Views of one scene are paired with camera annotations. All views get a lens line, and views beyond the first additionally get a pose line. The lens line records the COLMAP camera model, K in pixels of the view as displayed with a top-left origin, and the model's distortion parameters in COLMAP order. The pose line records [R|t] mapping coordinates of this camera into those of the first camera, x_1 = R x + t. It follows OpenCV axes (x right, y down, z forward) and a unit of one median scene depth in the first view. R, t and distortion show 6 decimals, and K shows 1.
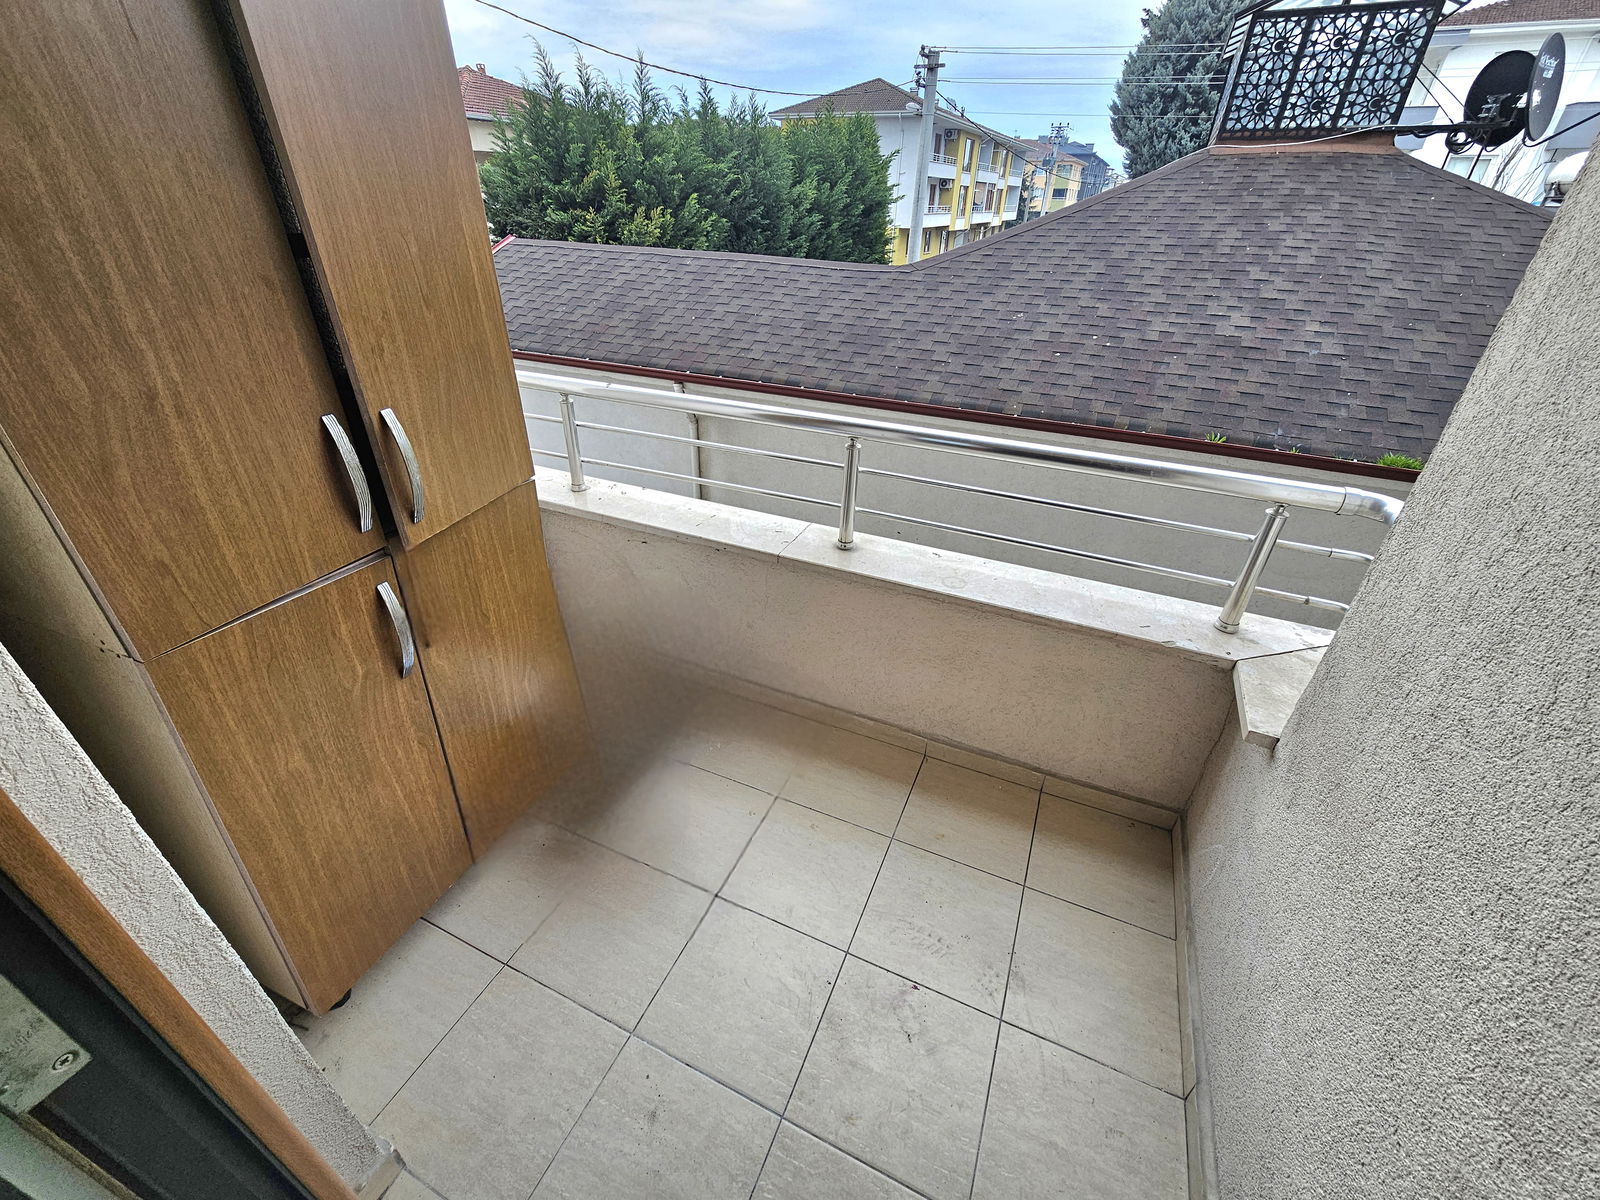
lens RADIAL K [[652.9, 0, 793.4], [0, 652.9, 605.1], [0, 0, 1]] dist [-0.003664, -0.000553]
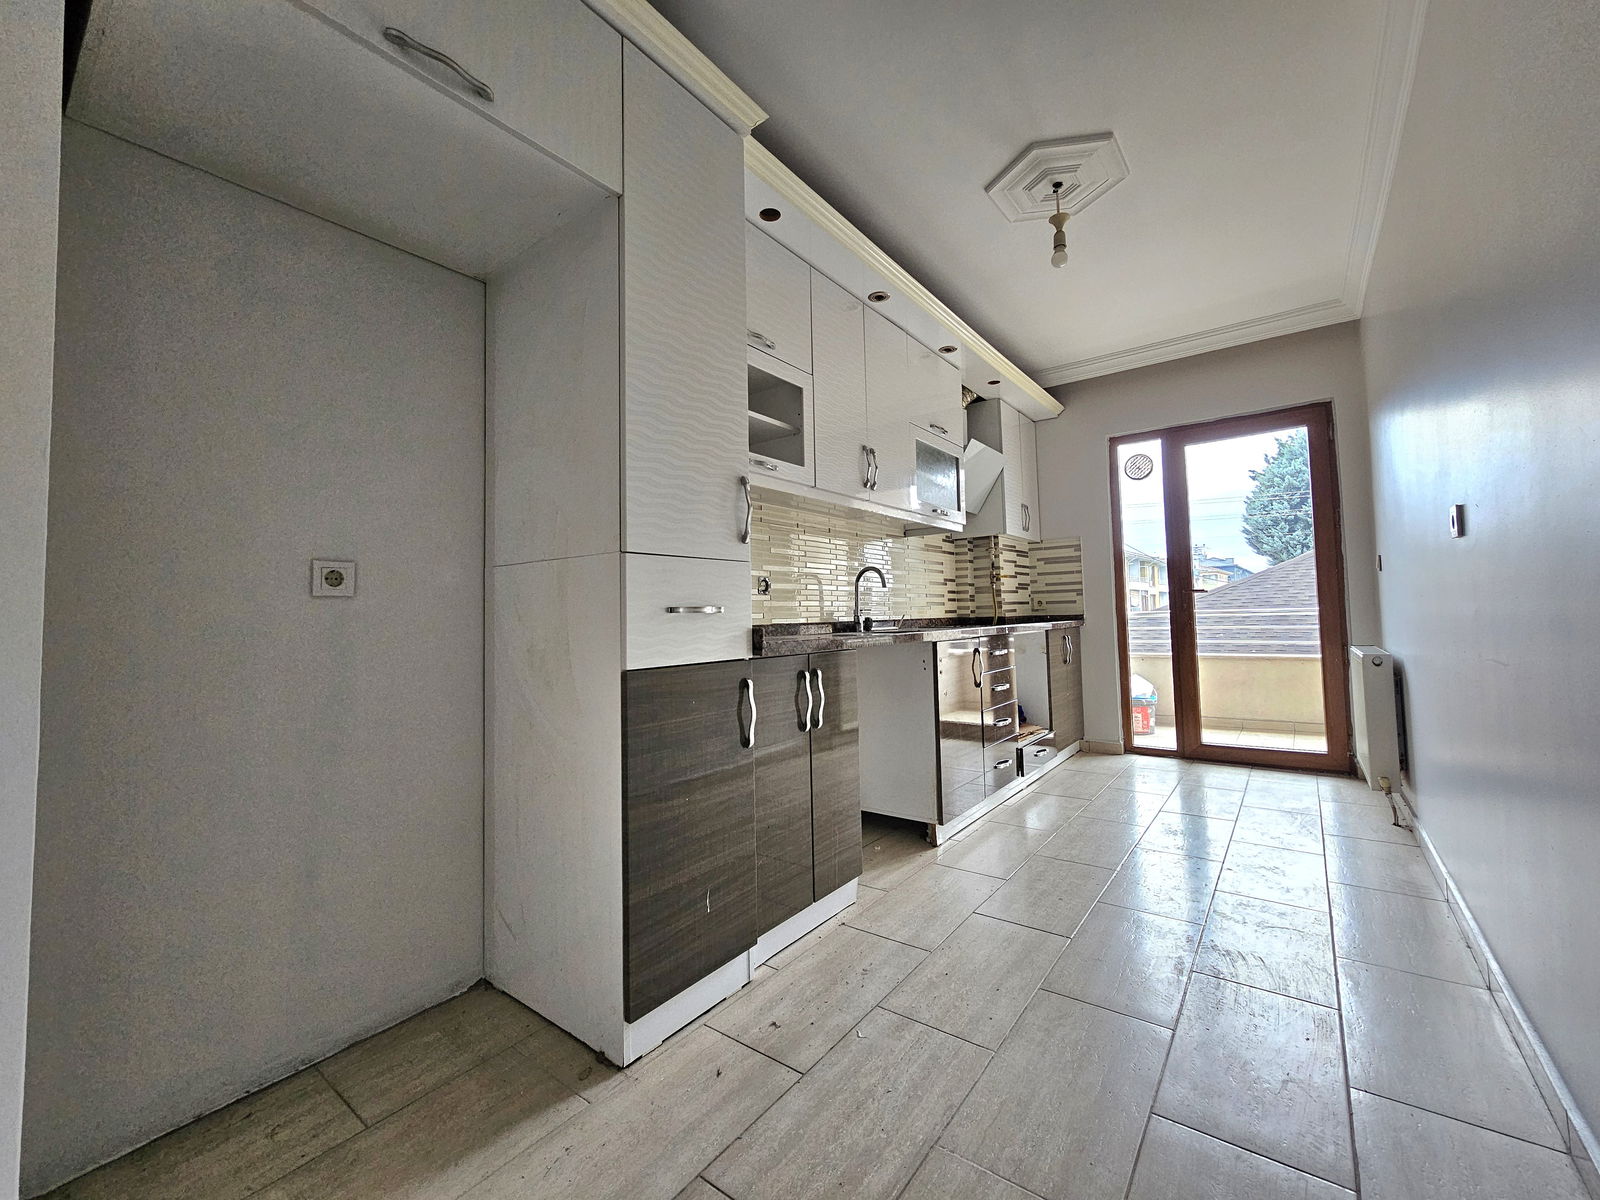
lens RADIAL K [[652.9, 0, 800.8], [0, 652.9, 591.6], [0, 0, 1]] dist [-0.003664, -0.000553]
pose [[0.973069, -0.053212, -0.224290, -0.065245], [-0.081955, 0.829562, -0.552367, 0.096032], [0.215455, 0.555873, 0.802860, -0.127944]]
